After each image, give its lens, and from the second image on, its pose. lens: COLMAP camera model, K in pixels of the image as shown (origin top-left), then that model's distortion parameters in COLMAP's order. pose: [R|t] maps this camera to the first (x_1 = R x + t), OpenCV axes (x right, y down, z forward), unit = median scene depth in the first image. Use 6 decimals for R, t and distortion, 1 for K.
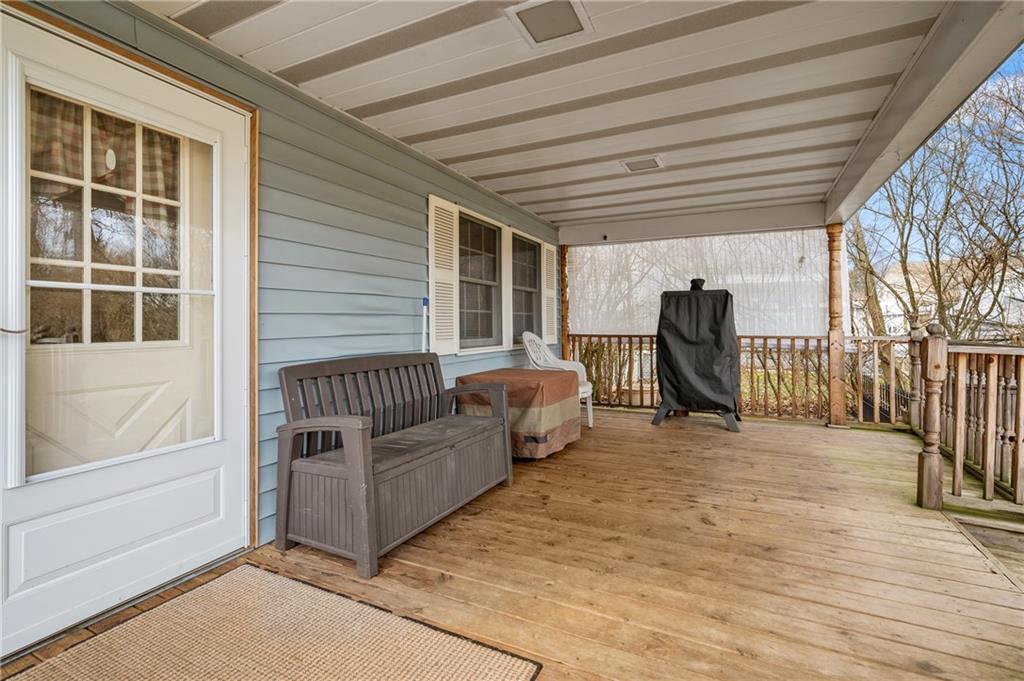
lens RADIAL K [[469.6, 0, 514.1], [0, 469.6, 321.8], [0, 0, 1]] dist [-0.000887, -0.000129]
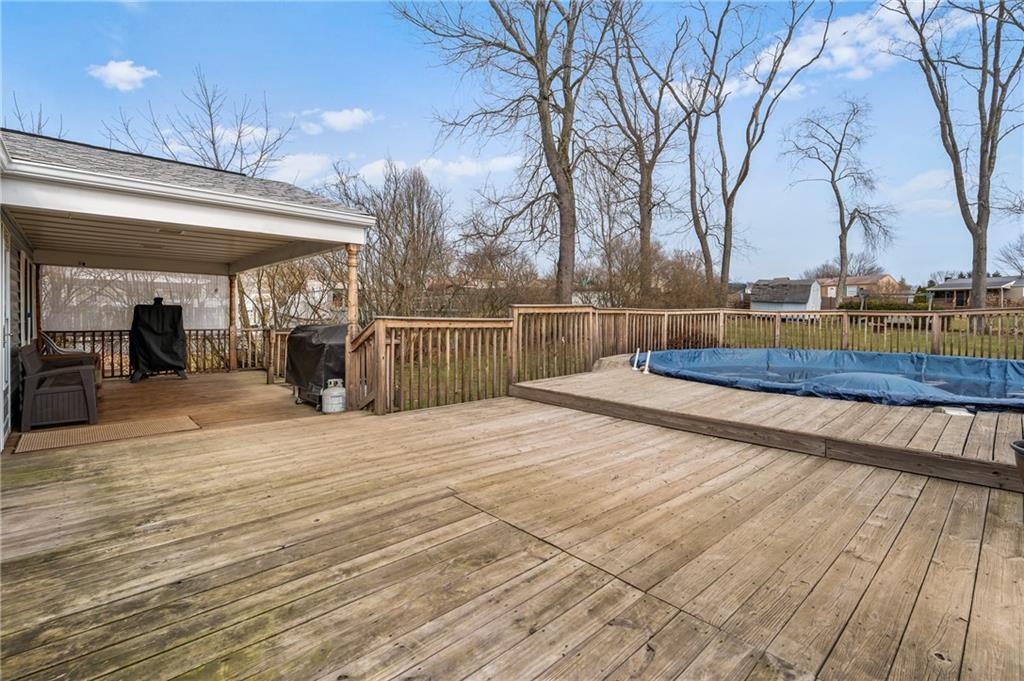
lens RADIAL K [[469.6, 0, 519.8], [0, 469.6, 314.8], [0, 0, 1]] dist [-0.000887, -0.000129]
pose [[0.346767, 0.004787, 0.937939, -0.830752], [-0.013719, 0.999906, -0.000031, -0.048692], [-0.937851, -0.012857, 0.346800, -0.924119]]
